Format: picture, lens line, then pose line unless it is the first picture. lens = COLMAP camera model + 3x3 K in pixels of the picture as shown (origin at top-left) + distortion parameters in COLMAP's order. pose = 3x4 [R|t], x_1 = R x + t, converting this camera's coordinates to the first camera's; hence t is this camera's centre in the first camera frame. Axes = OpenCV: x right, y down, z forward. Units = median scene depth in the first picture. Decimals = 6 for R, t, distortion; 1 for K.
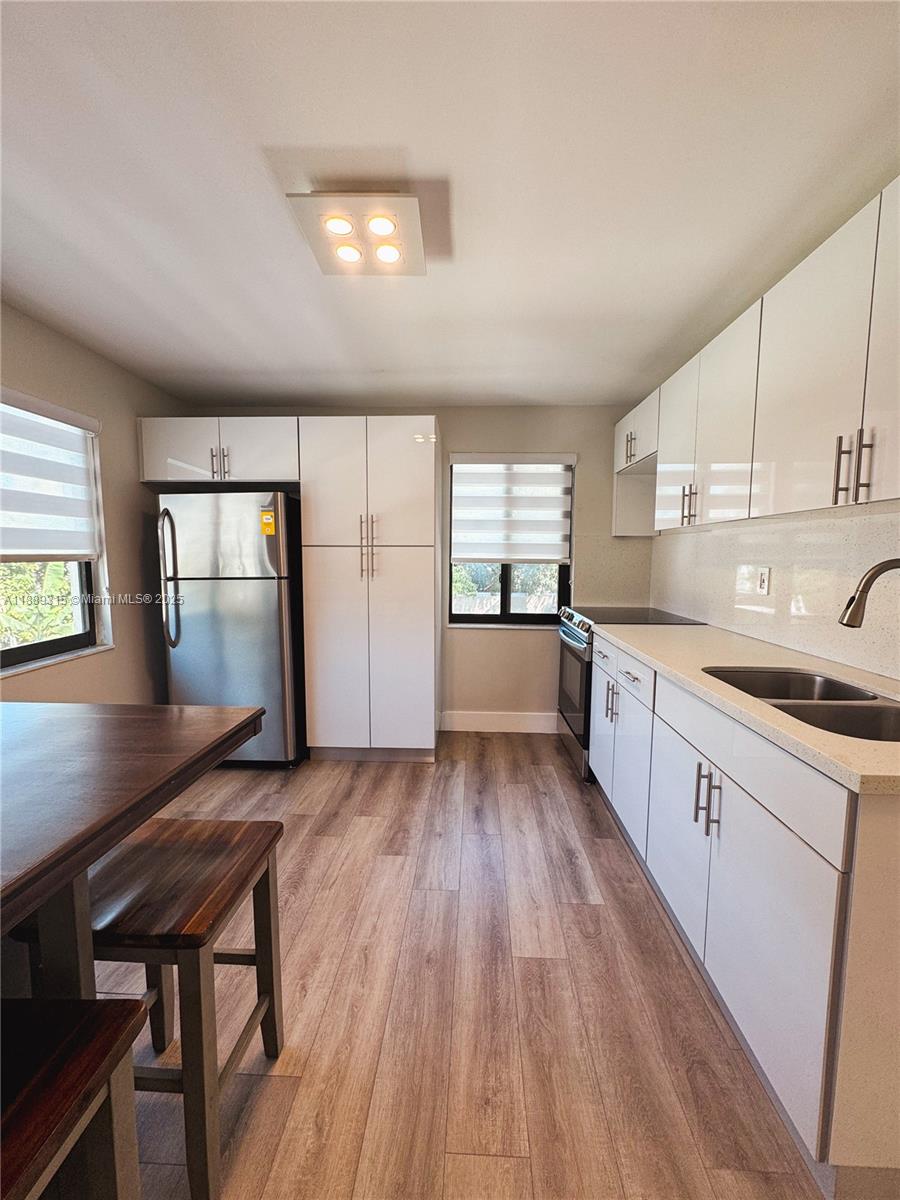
lens RADIAL K [[477.2, 0, 452.0], [0, 477.2, 602.4], [0, 0, 1]] dist [0.000559, 0.000133]
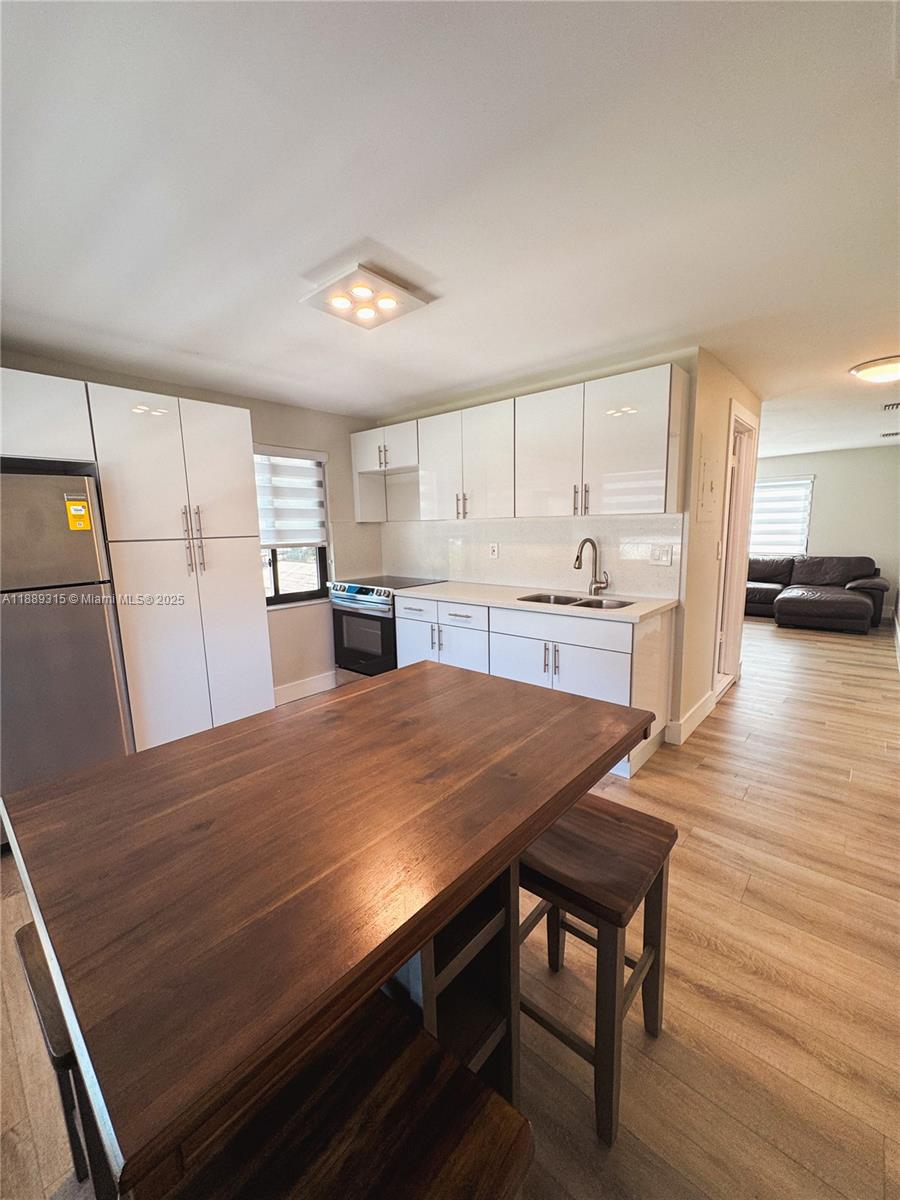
lens RADIAL K [[477.2, 0, 452.0], [0, 477.2, 602.4], [0, 0, 1]] dist [0.000559, 0.000133]
pose [[0.626720, -0.142032, 0.766191, -0.501626], [0.100942, 0.989762, 0.100909, -0.030919], [-0.772679, 0.014099, 0.634640, 0.007516]]
